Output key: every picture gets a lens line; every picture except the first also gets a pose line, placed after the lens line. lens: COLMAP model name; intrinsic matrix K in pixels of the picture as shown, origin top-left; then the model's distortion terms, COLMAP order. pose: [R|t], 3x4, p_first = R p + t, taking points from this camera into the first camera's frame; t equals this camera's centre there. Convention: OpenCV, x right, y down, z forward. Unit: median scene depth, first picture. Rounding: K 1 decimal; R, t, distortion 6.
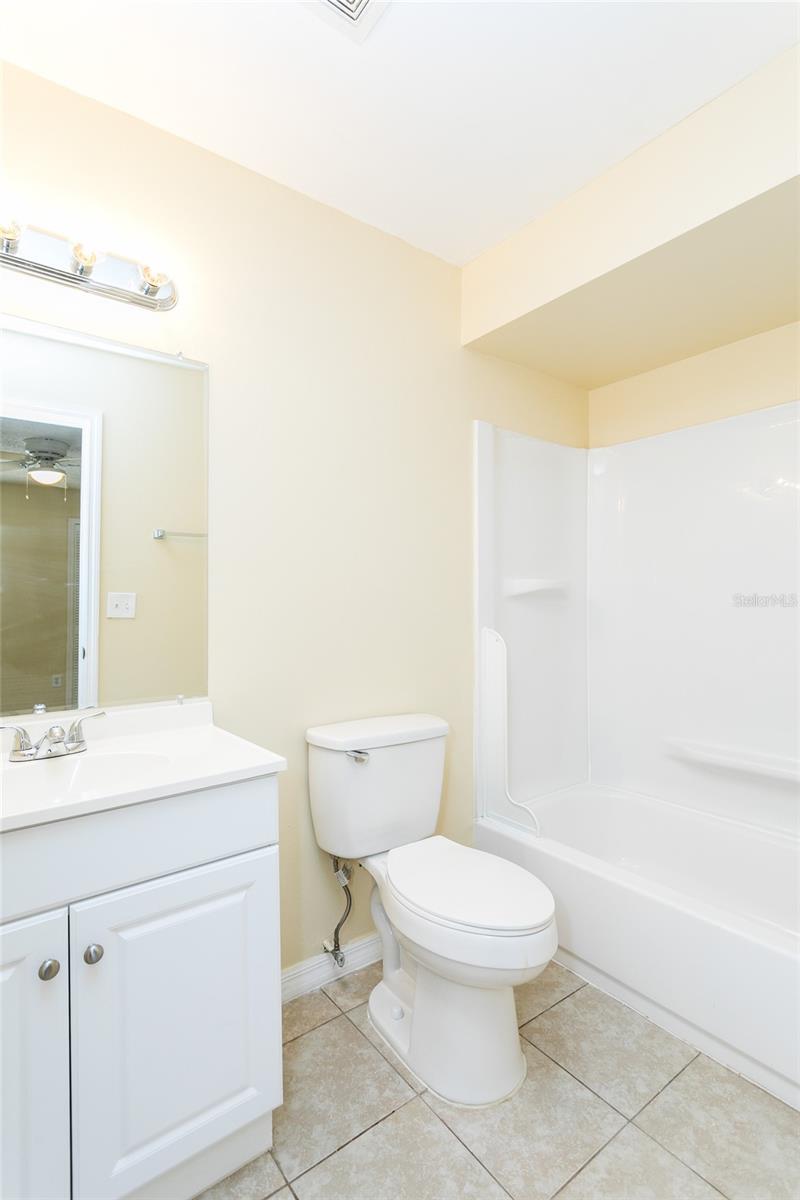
lens RADIAL K [[576.9, 0, 396.7], [0, 576.9, 596.9], [0, 0, 1]] dist [-0.001743, -0.000241]
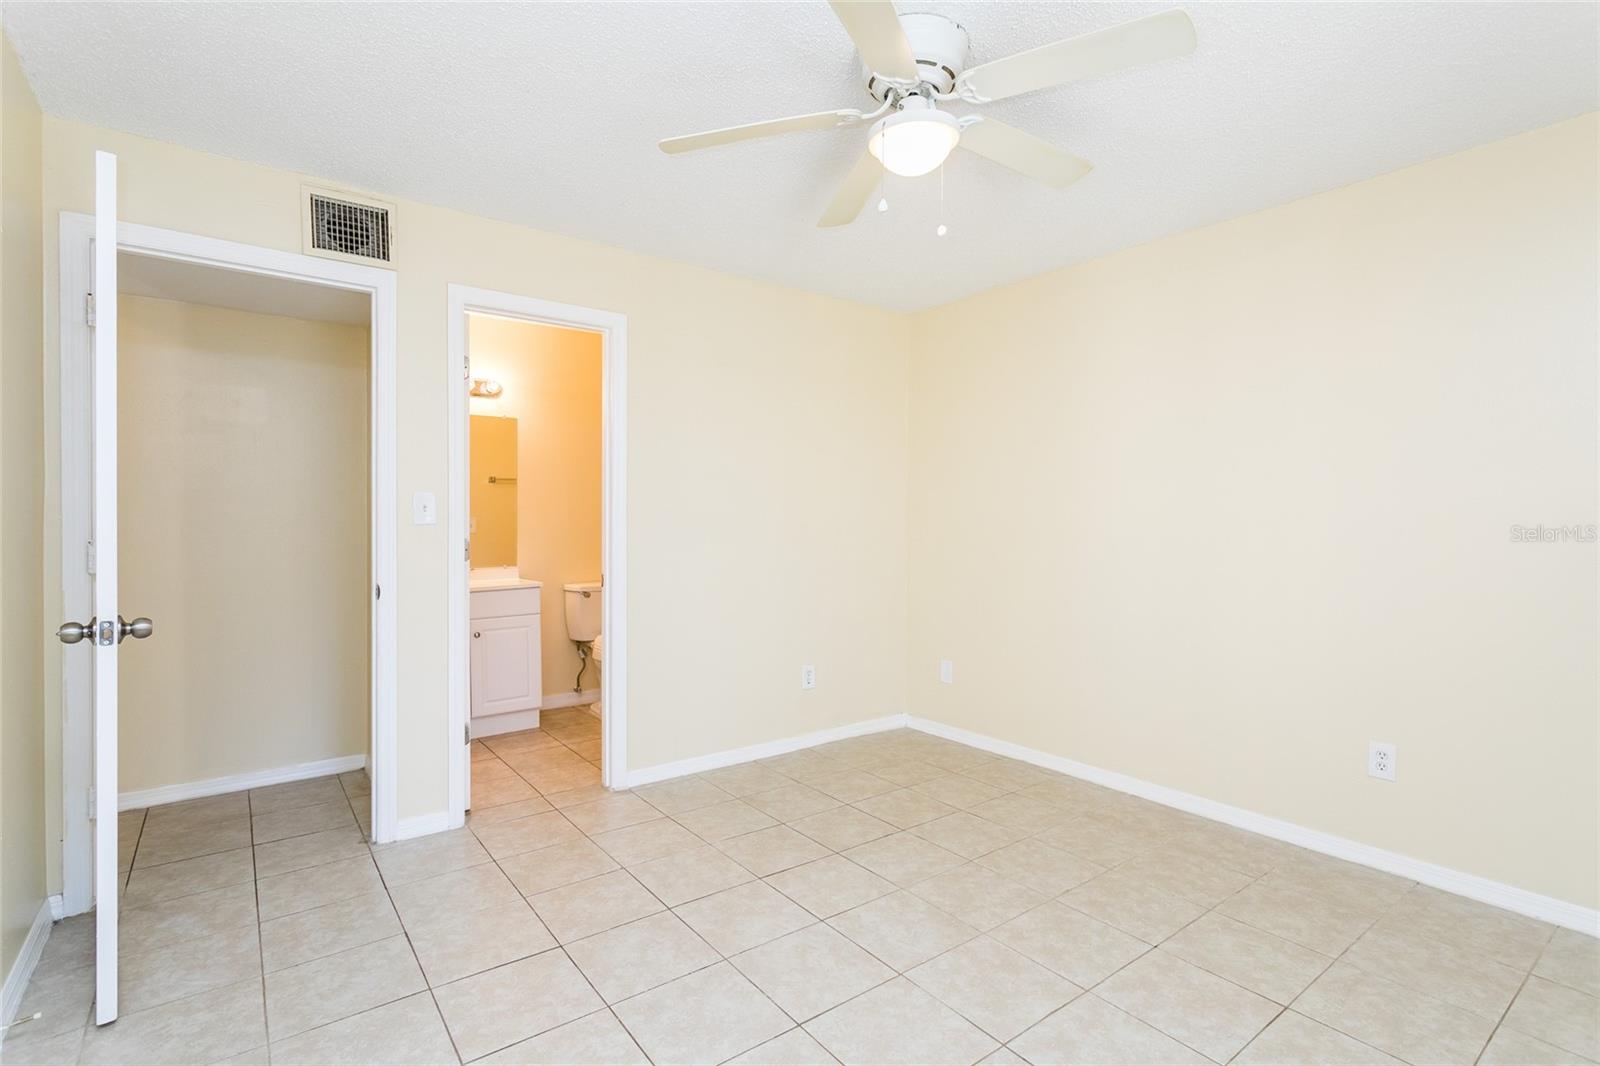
lens RADIAL K [[769.2, 0, 804.6], [0, 769.2, 524.2], [0, 0, 1]] dist [-0.001743, -0.000241]
pose [[0.999953, -0.002280, 0.009372, 0.715516], [0.002172, 0.999931, 0.011517, -0.024437], [-0.009398, -0.011496, 0.999890, -1.875013]]
